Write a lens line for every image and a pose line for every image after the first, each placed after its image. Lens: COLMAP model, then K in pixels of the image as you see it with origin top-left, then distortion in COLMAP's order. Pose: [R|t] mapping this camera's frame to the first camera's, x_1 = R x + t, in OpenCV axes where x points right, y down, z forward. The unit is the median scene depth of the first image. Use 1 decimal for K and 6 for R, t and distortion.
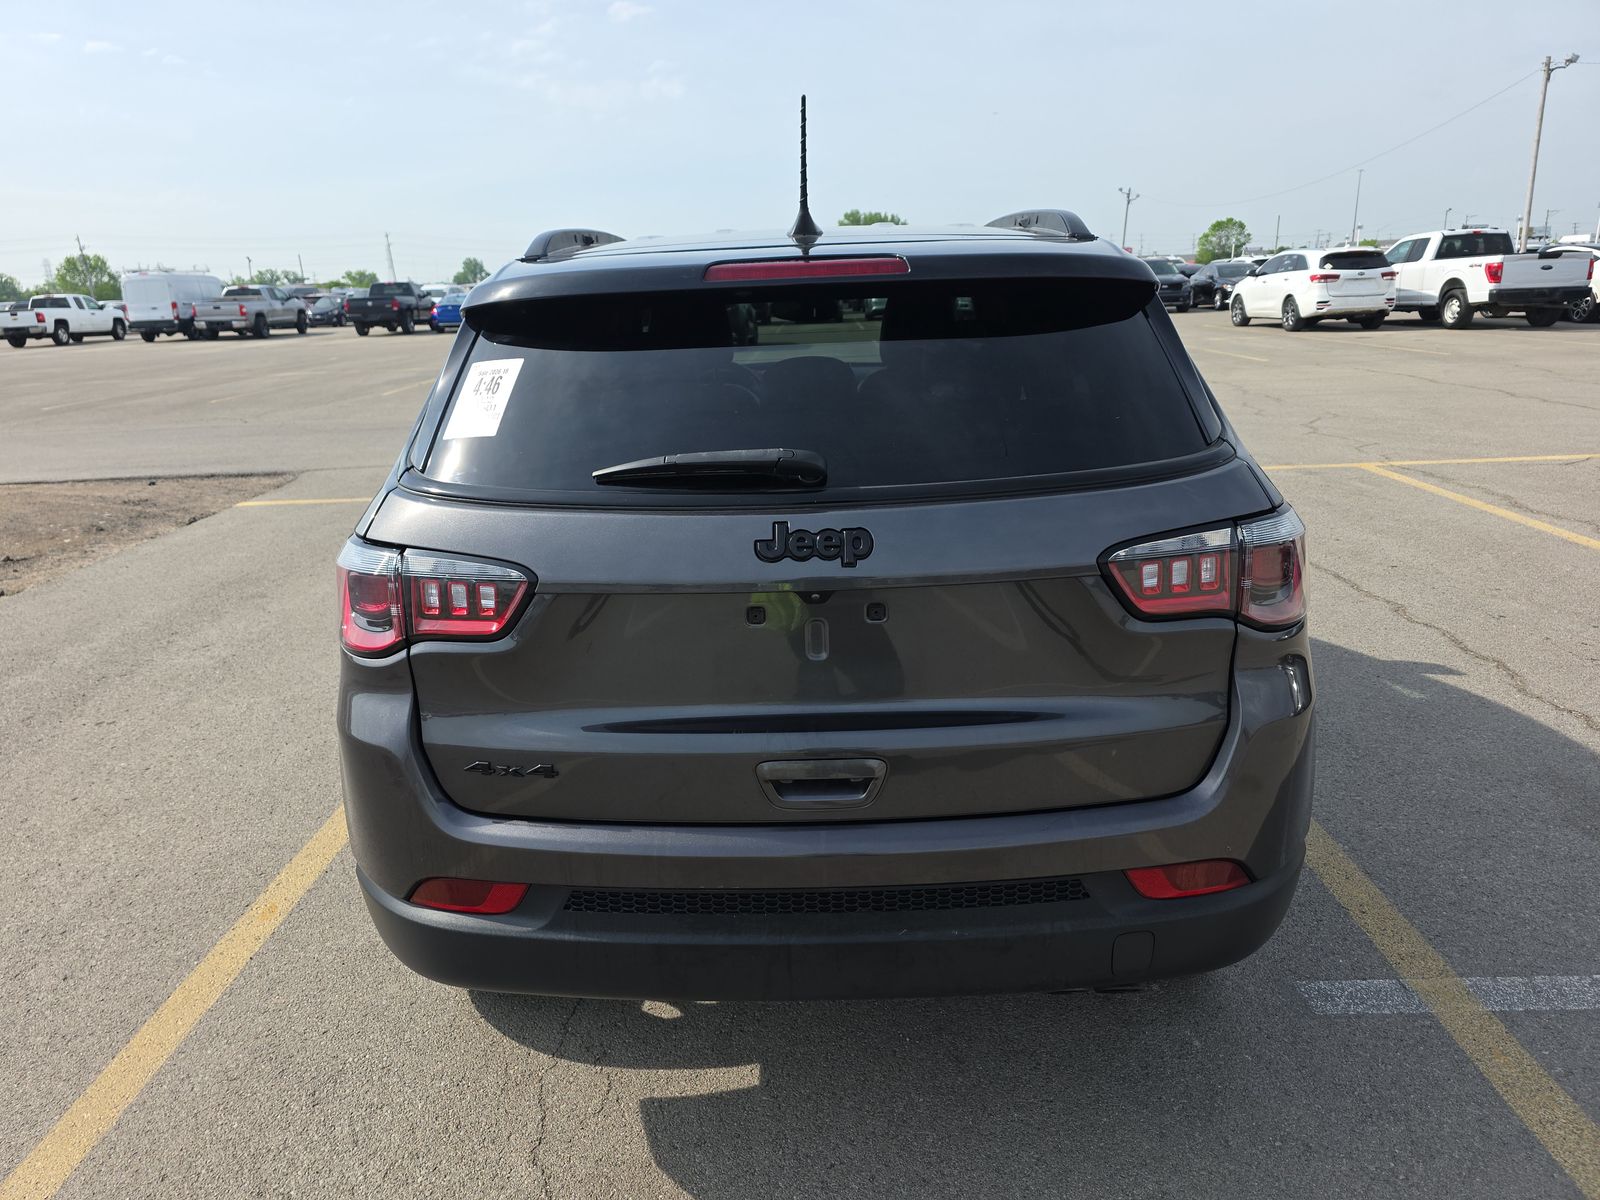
lens RADIAL K [[1096.7, 0, 792.3], [0, 1096.7, 593.1], [0, 0, 1]] dist [0.016860, -0.007703]
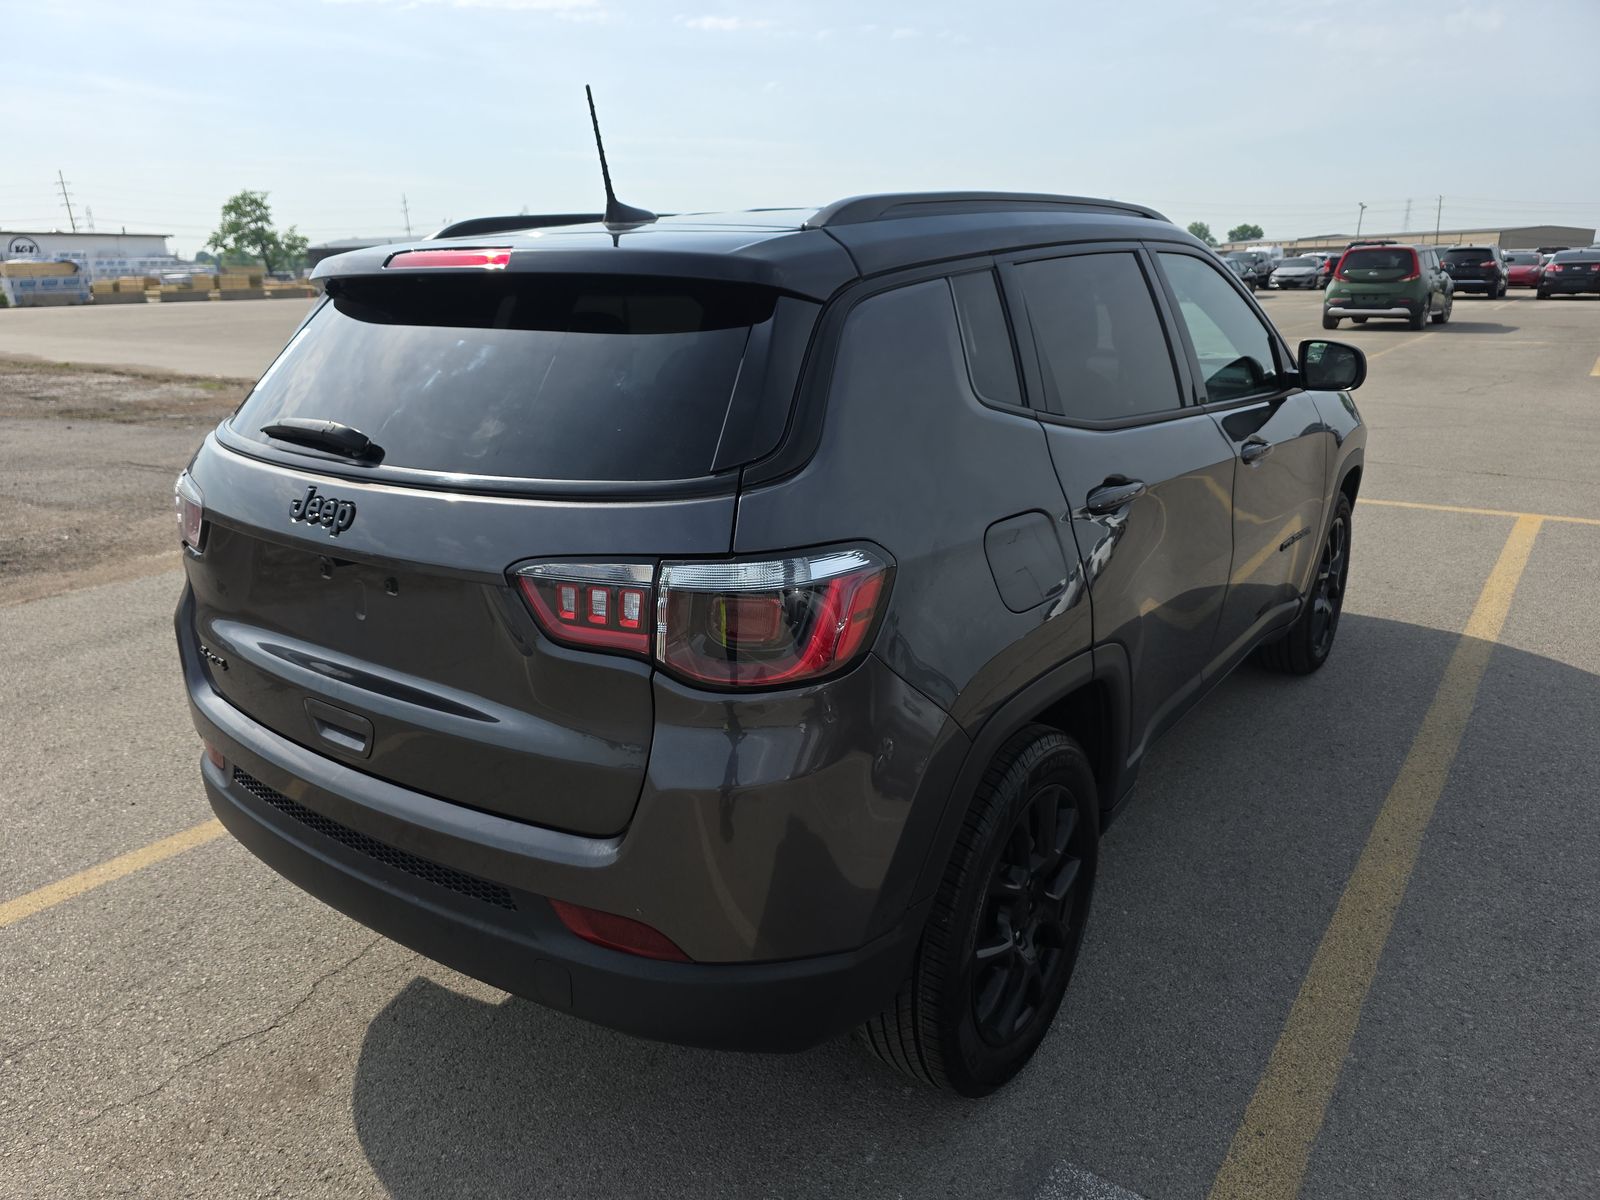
lens RADIAL K [[1096.7, 0, 792.7], [0, 1096.7, 610.8], [0, 0, 1]] dist [0.016860, -0.007703]
pose [[0.820570, 0.195903, -0.536923, 0.965763], [-0.172288, 0.980509, 0.094445, -0.124532], [0.544960, 0.015007, 0.838328, 0.312133]]
